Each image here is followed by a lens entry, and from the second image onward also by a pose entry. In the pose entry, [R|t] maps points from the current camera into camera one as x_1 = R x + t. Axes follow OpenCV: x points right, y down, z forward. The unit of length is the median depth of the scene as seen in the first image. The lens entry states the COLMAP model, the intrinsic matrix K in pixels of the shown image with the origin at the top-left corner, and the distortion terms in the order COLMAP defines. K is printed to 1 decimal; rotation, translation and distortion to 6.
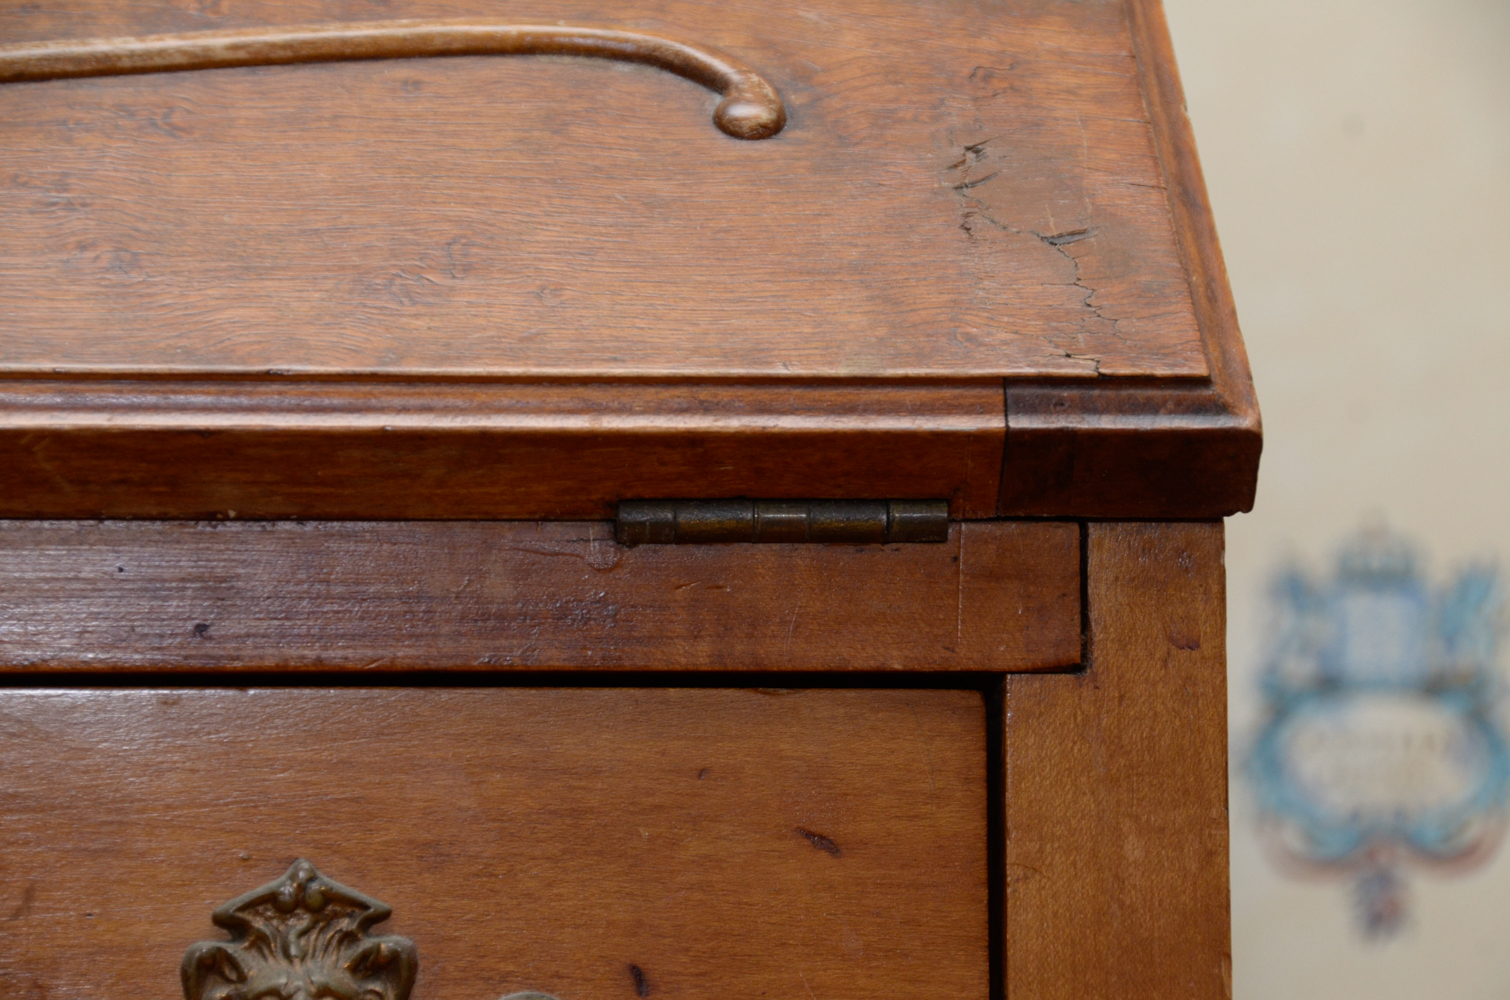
lens RADIAL K [[6305.4, 0, 755.5], [0, 6305.4, 507.1], [0, 0, 1]] dist [0.699192, 0.000000]
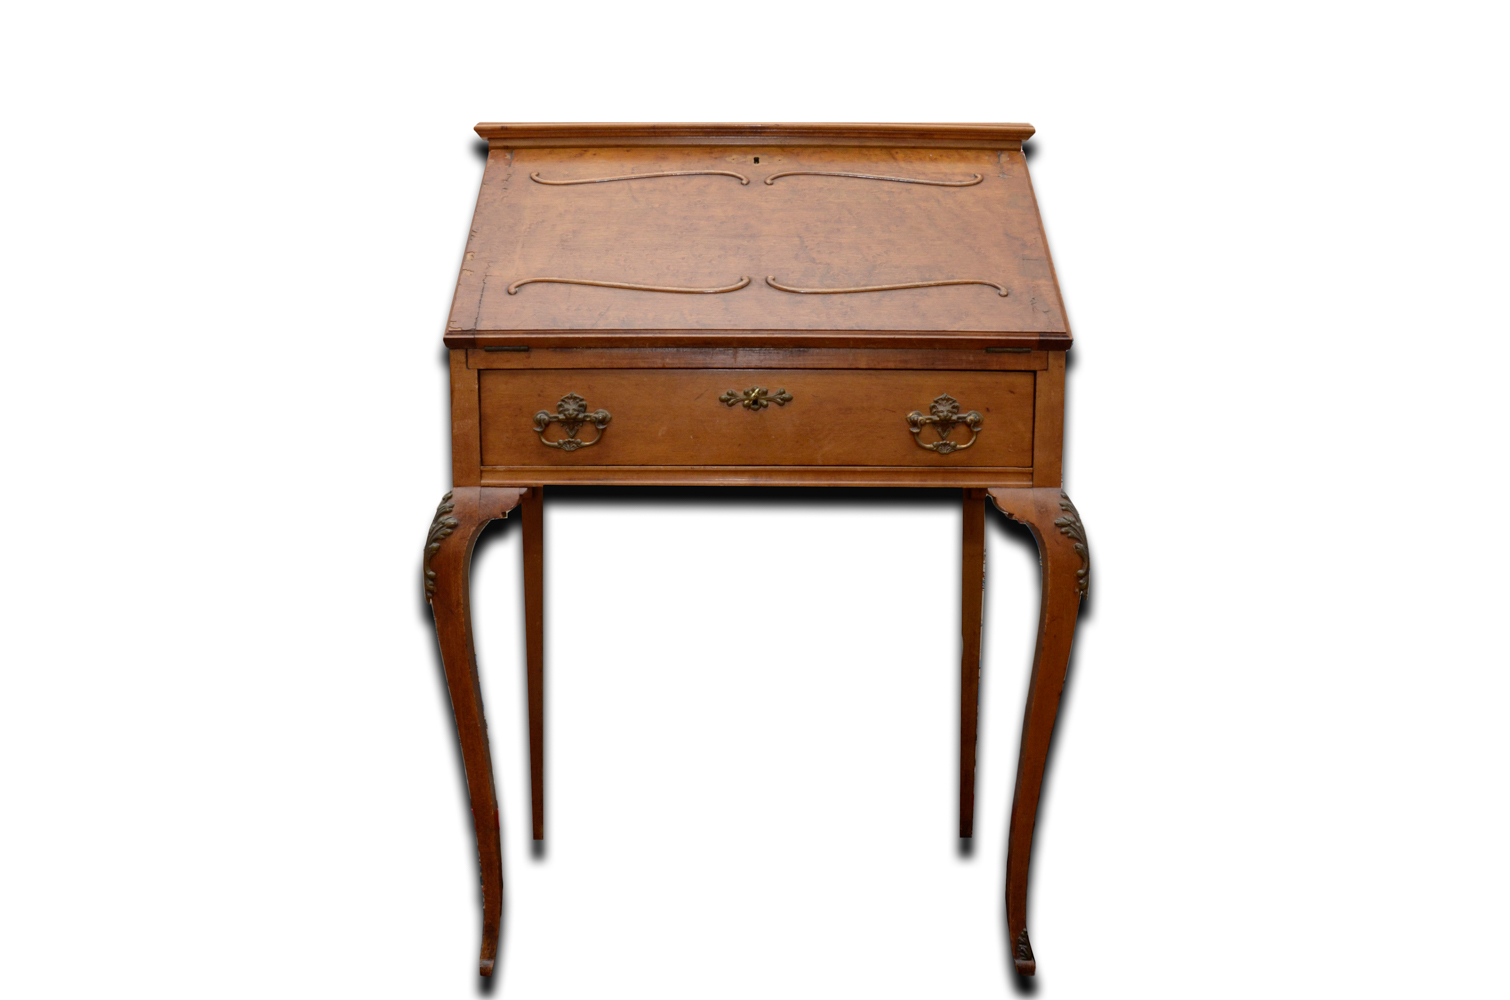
lens RADIAL K [[1241.1, 0, 742.7], [0, 1241.1, 550.9], [0, 0, 1]] dist [-0.135197, -0.001883]
pose [[0.994379, 0.025689, -0.102714, -0.154680], [-0.001659, 0.973780, 0.227486, -0.097326], [0.105865, -0.226036, 0.968349, -0.514917]]
